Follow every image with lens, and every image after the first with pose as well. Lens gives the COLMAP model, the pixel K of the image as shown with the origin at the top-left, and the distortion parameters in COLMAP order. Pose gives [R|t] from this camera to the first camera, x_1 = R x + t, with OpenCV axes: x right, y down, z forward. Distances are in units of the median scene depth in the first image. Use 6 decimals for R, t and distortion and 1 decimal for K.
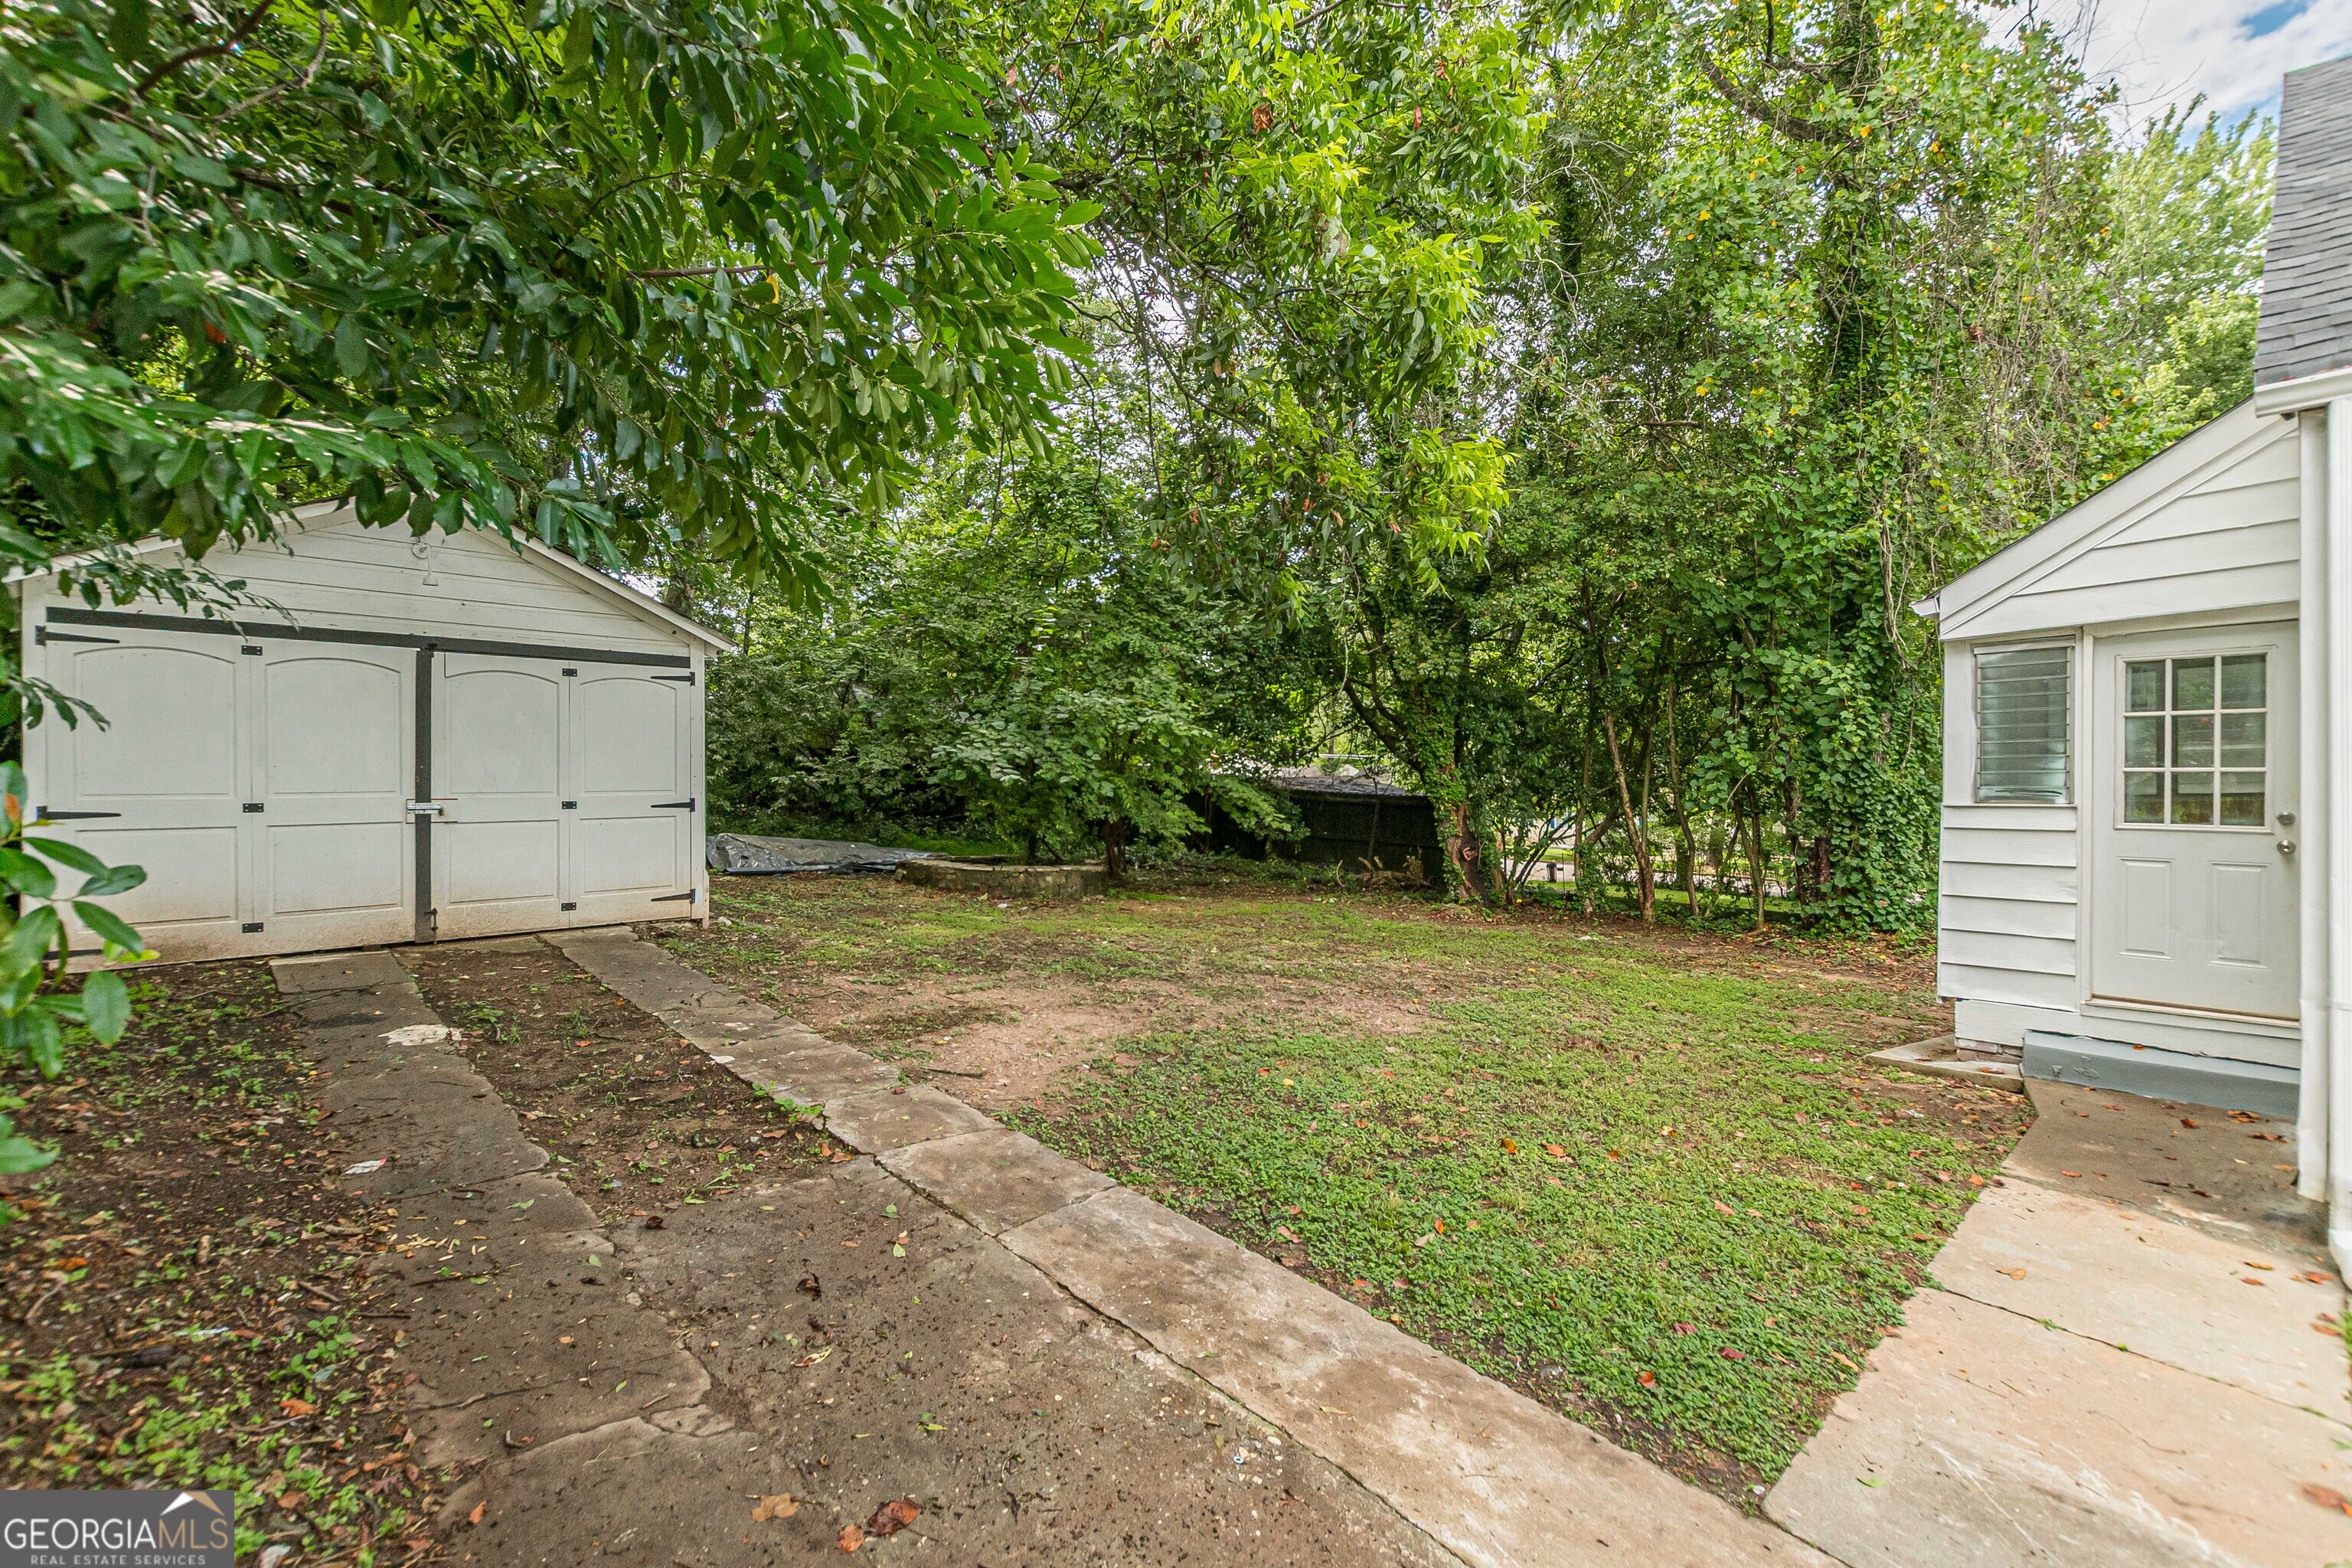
lens RADIAL K [[999.2, 0, 1175.9], [0, 999.2, 785.3], [0, 0, 1]] dist [0.000239, 0.000071]
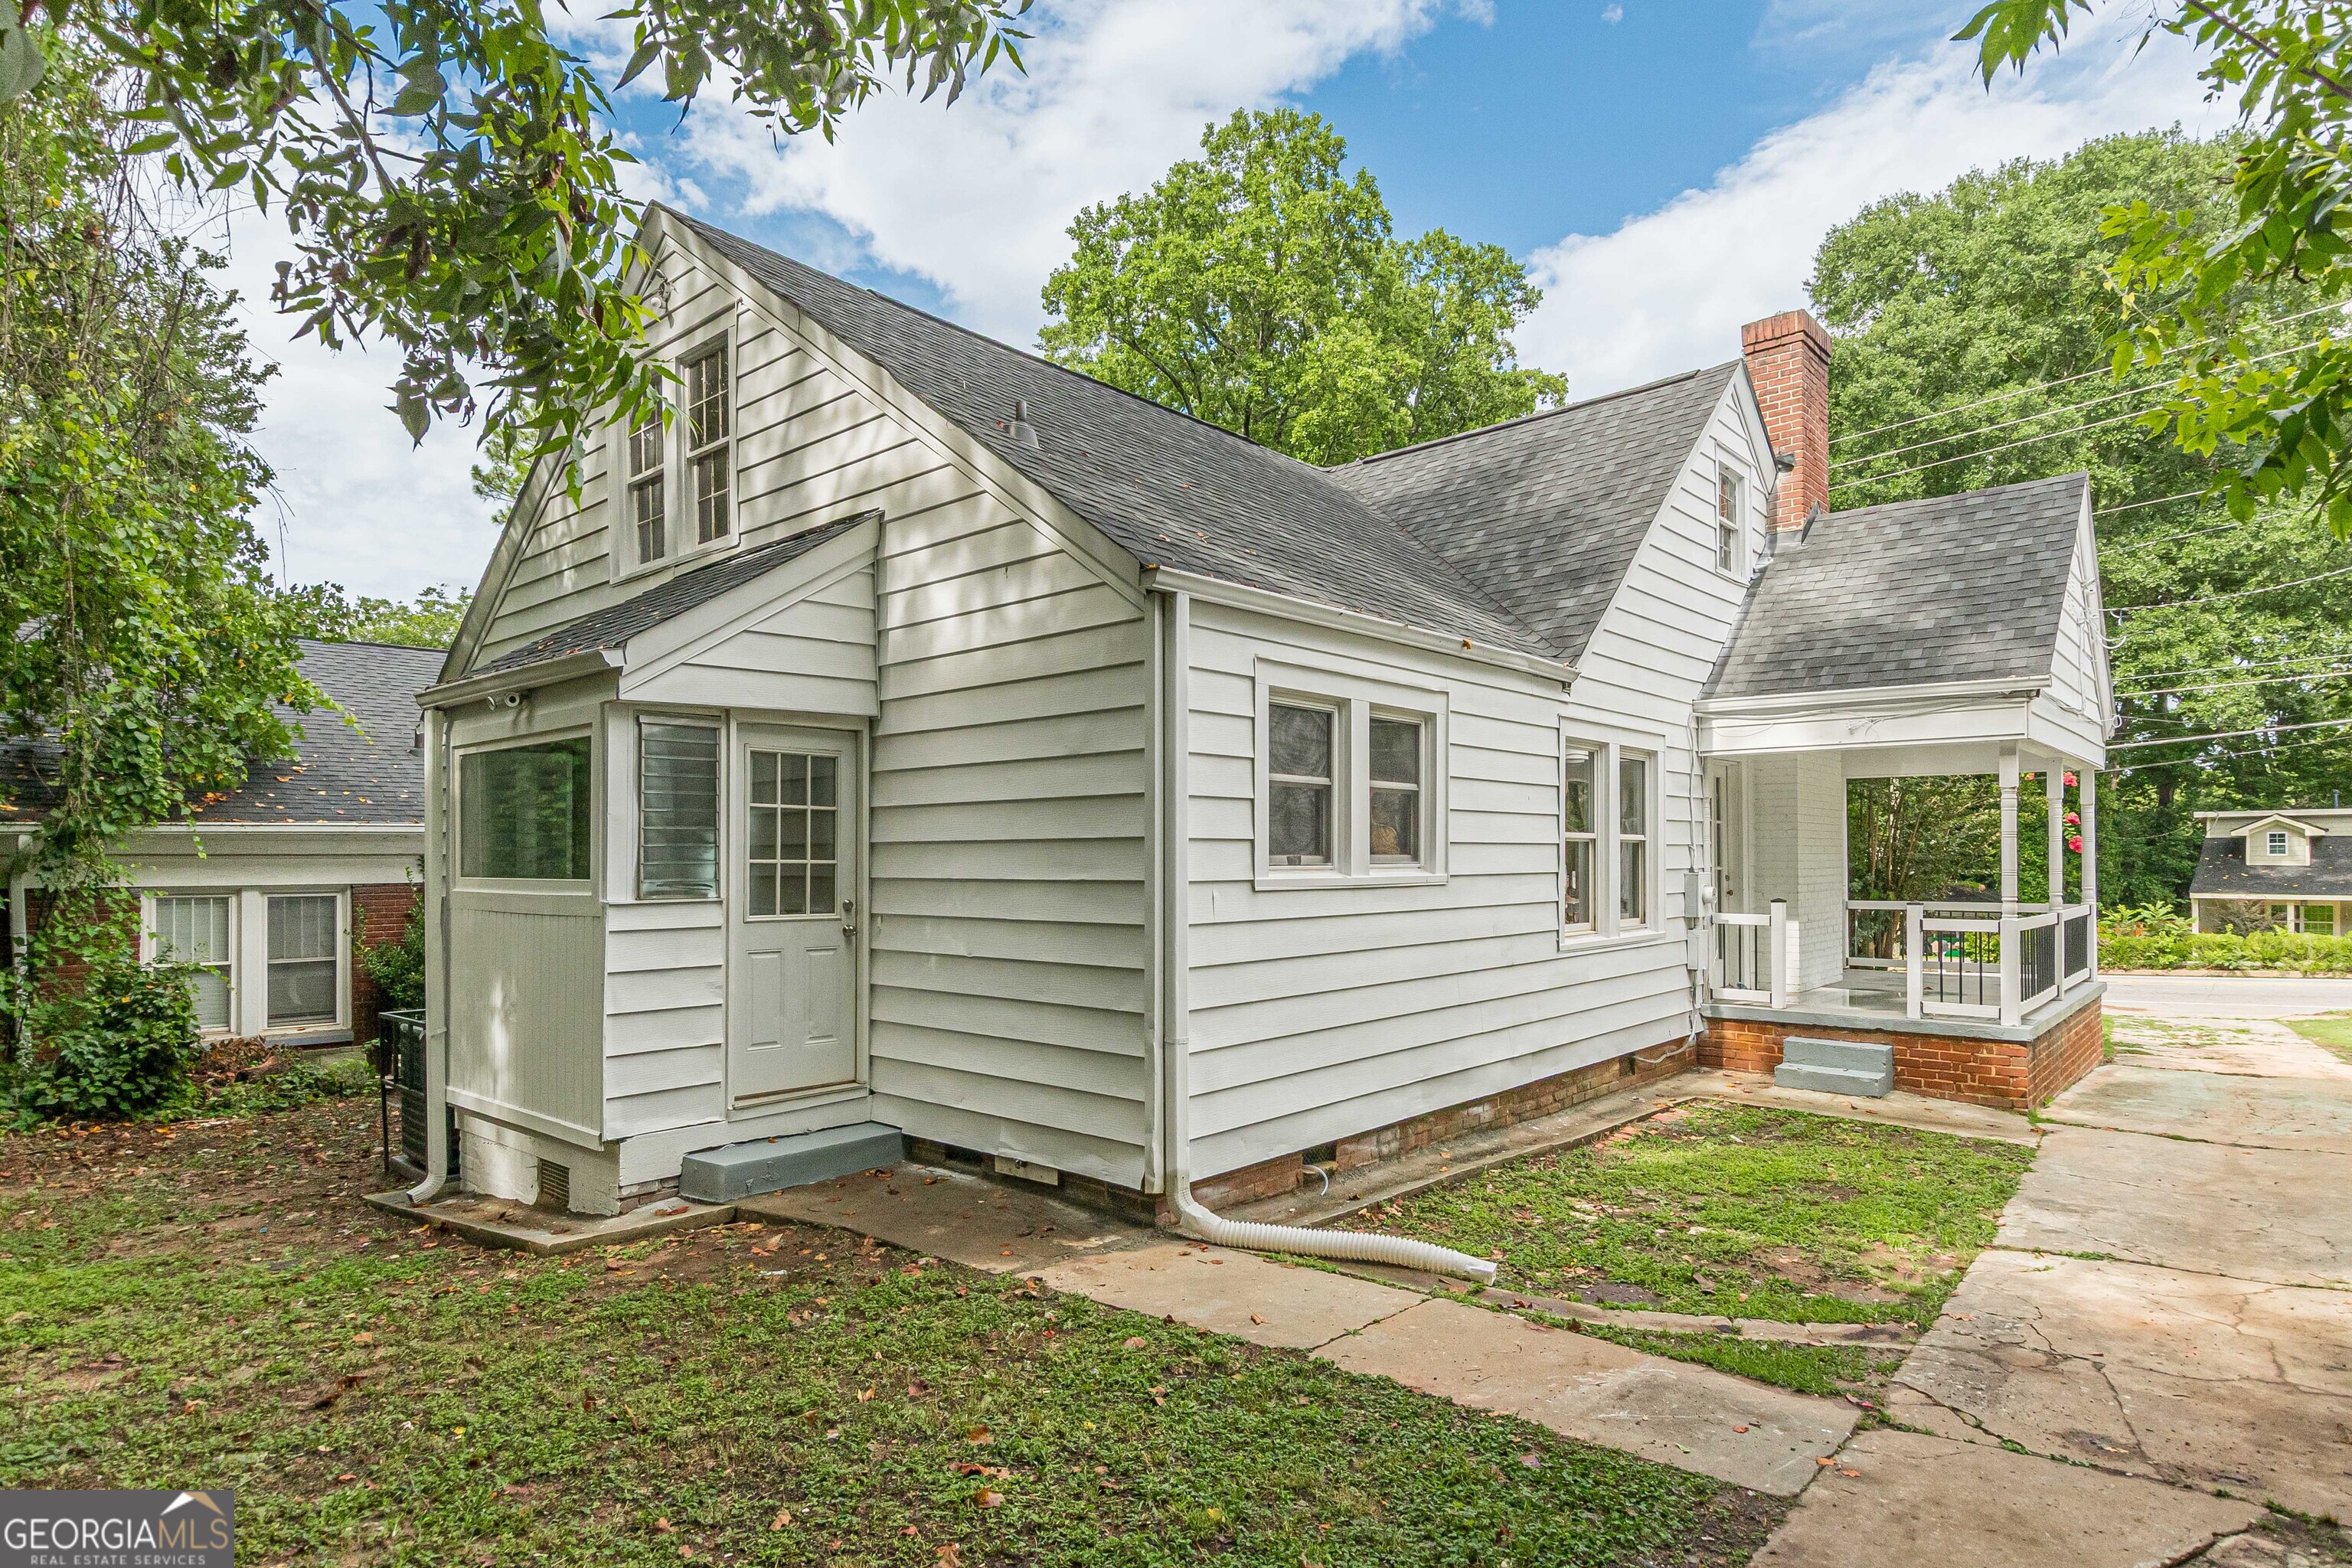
lens RADIAL K [[1275.7, 0, 1167.3], [0, 1275.7, 849.8], [0, 0, 1]] dist [0.002929, 0.000511]
pose [[-0.071161, 0.007570, 0.997436, -0.329882], [0.008898, 0.999936, -0.006954, -0.014417], [-0.997425, 0.008380, -0.071224, 0.686251]]
